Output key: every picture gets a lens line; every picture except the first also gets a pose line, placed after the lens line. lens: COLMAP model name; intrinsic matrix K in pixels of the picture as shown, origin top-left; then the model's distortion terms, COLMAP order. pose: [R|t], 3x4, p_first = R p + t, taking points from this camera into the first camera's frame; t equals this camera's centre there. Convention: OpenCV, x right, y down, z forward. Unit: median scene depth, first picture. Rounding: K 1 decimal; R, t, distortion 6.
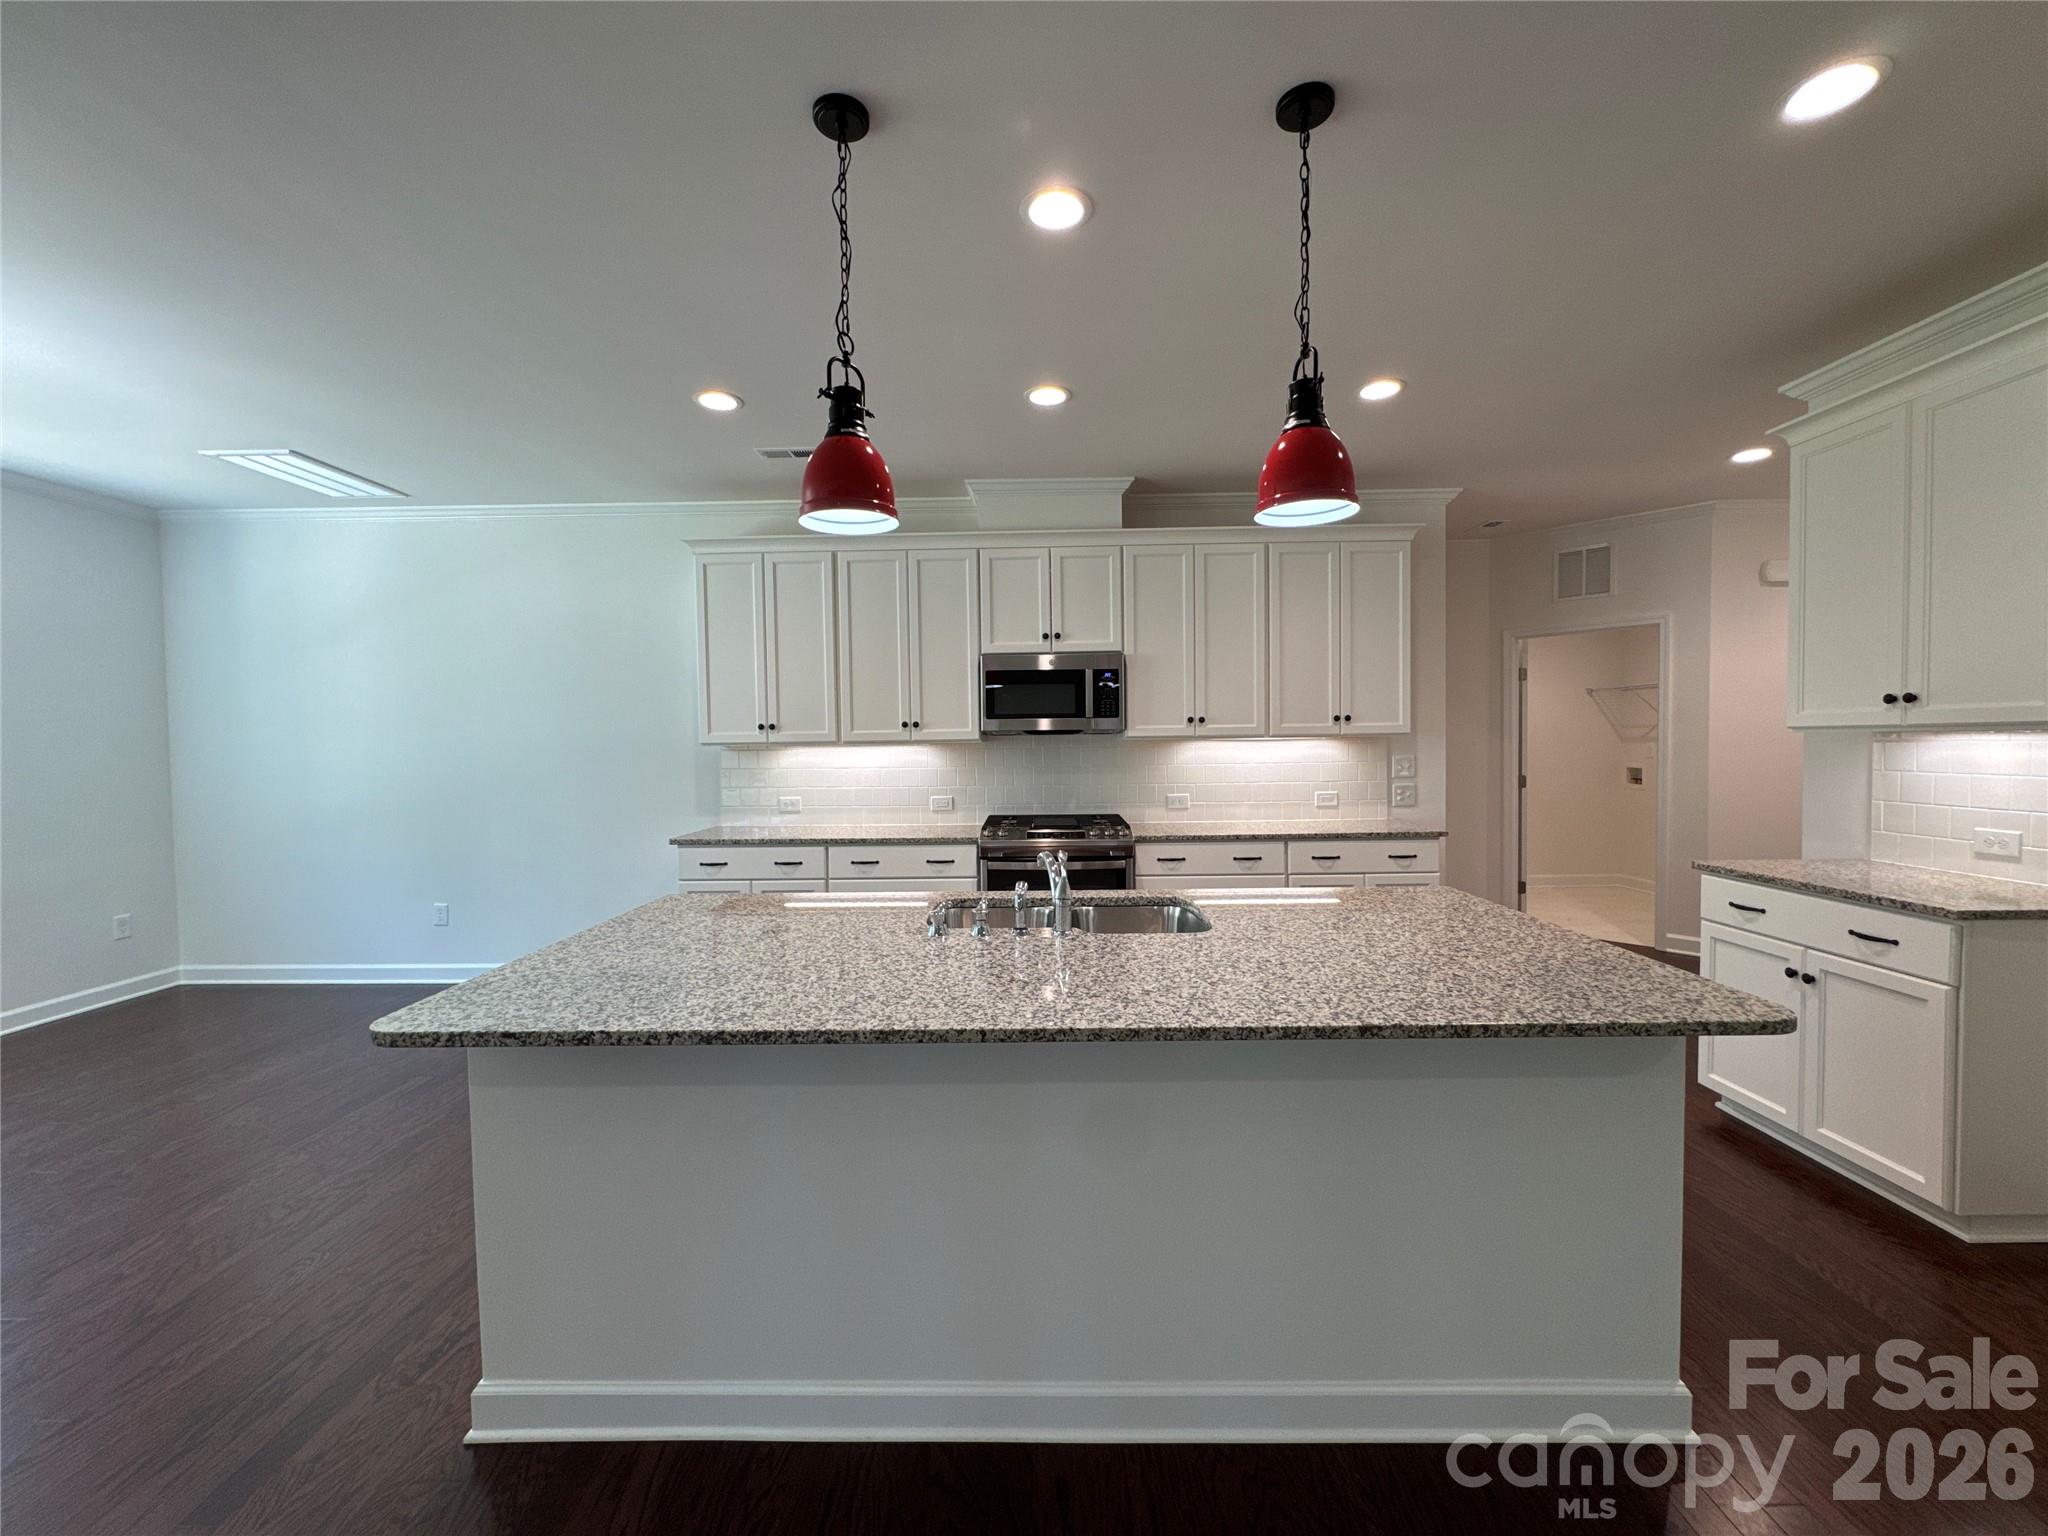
lens RADIAL K [[820.4, 0, 1022.3], [0, 820.4, 759.2], [0, 0, 1]] dist [-0.000128, 0.000344]
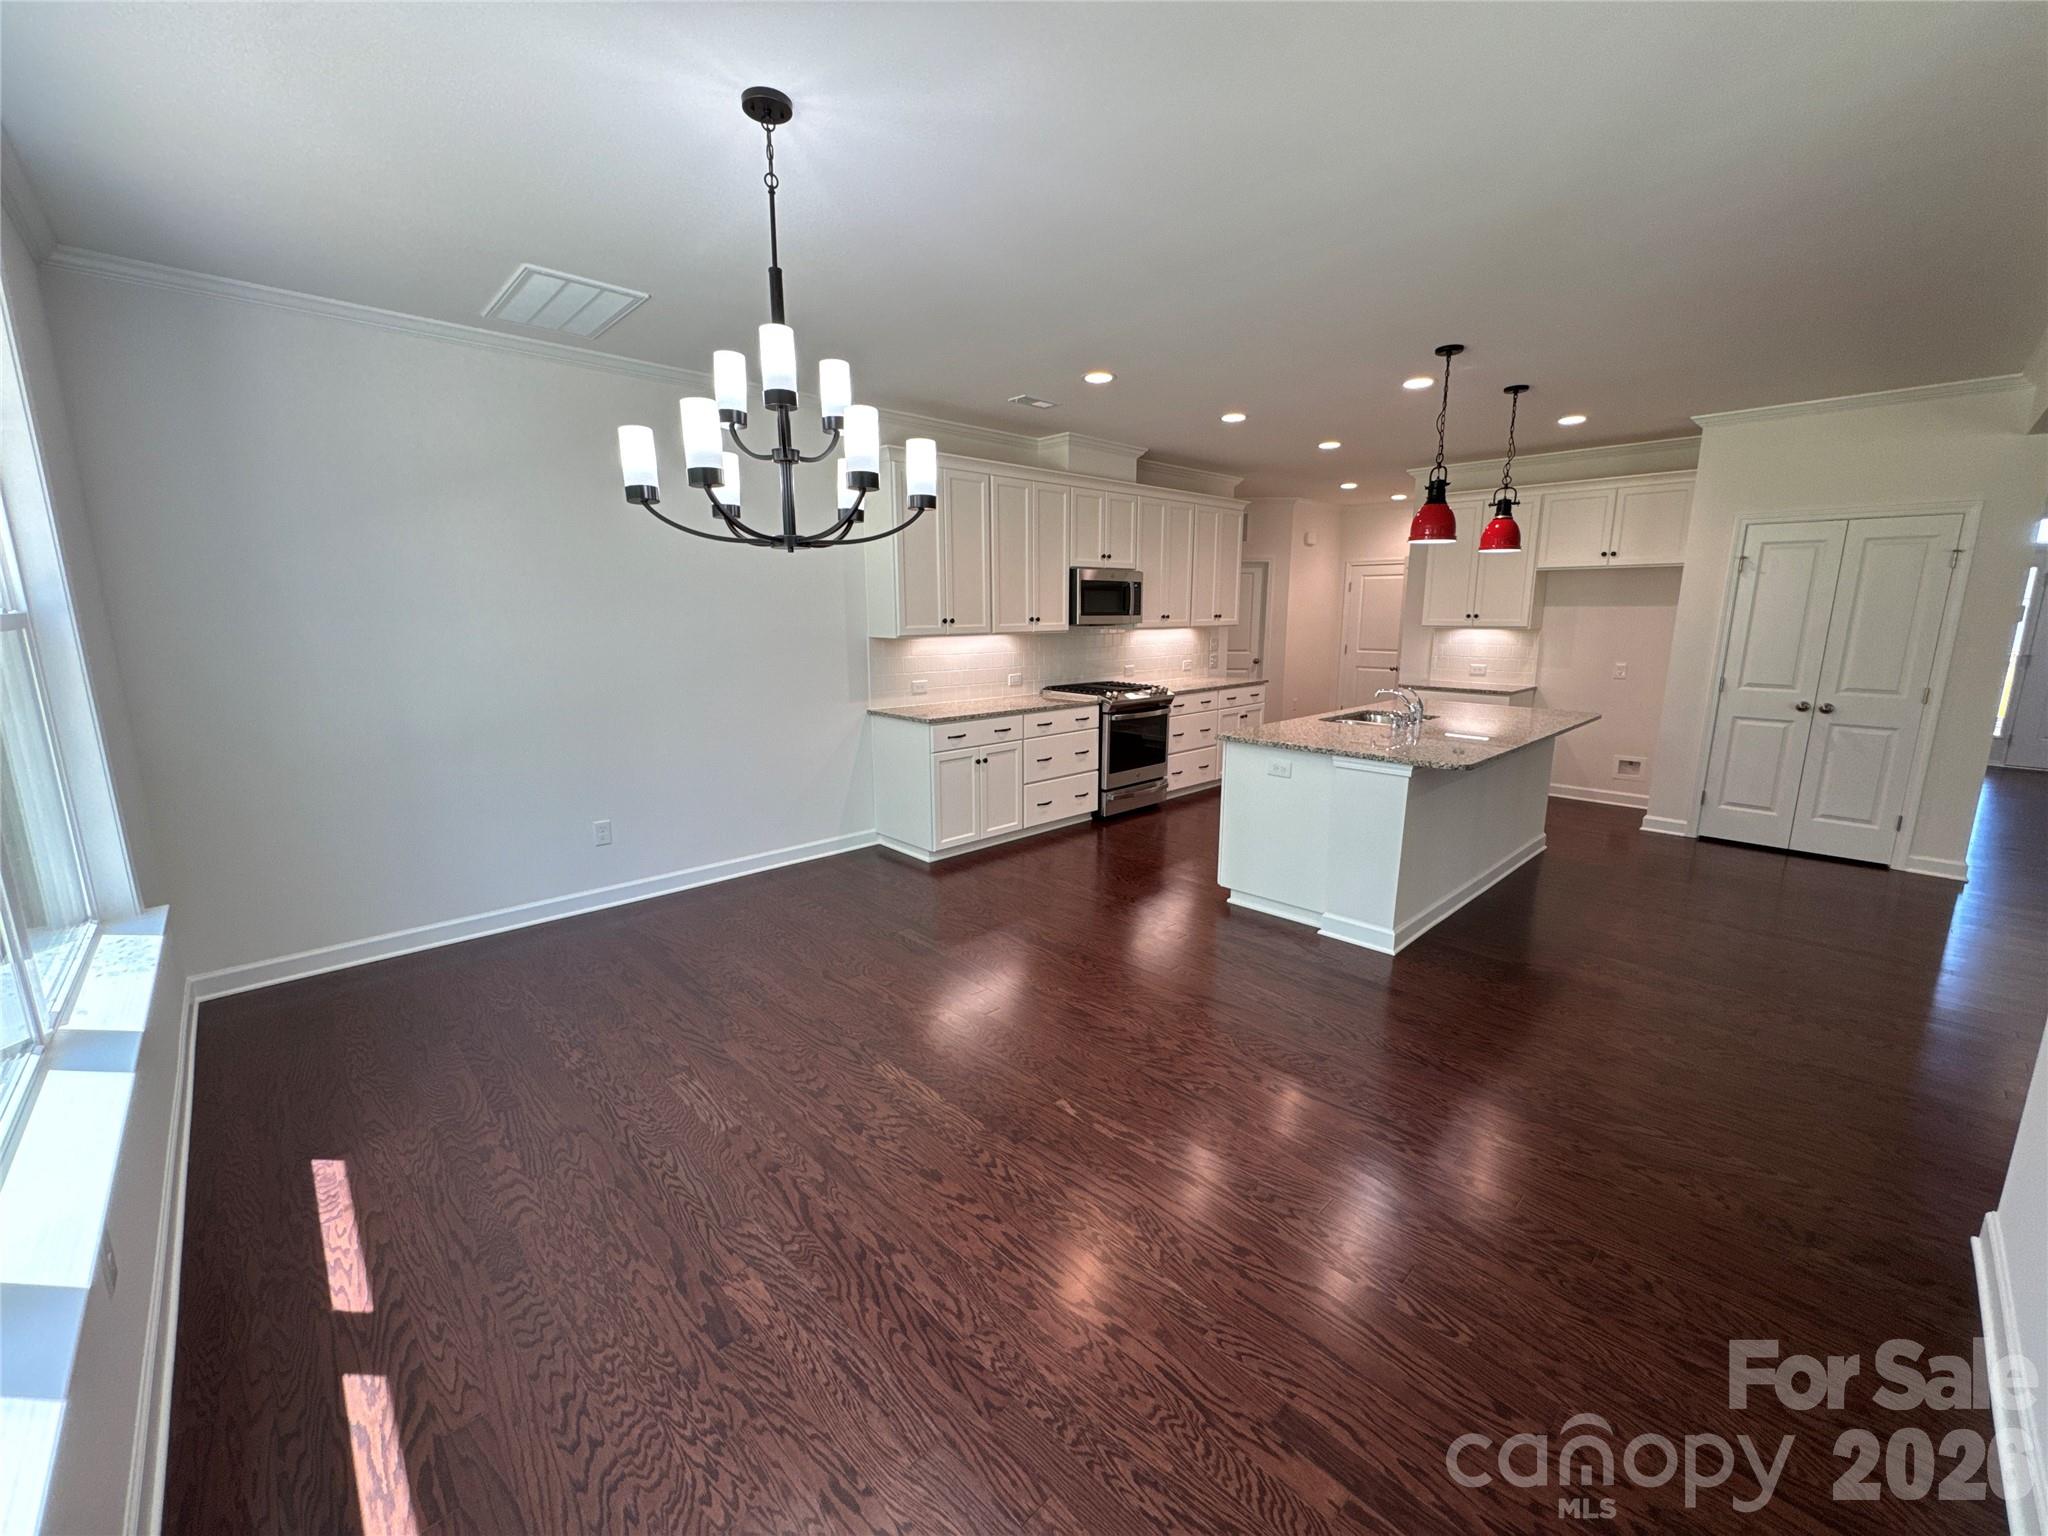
lens RADIAL K [[820.4, 0, 1019.8], [0, 820.4, 771.3], [0, 0, 1]] dist [-0.000128, 0.000344]
pose [[0.753563, -0.115093, 0.647222, -1.011063], [0.032386, 0.989859, 0.138315, 0.016792], [-0.656577, -0.083268, 0.749648, -0.002139]]
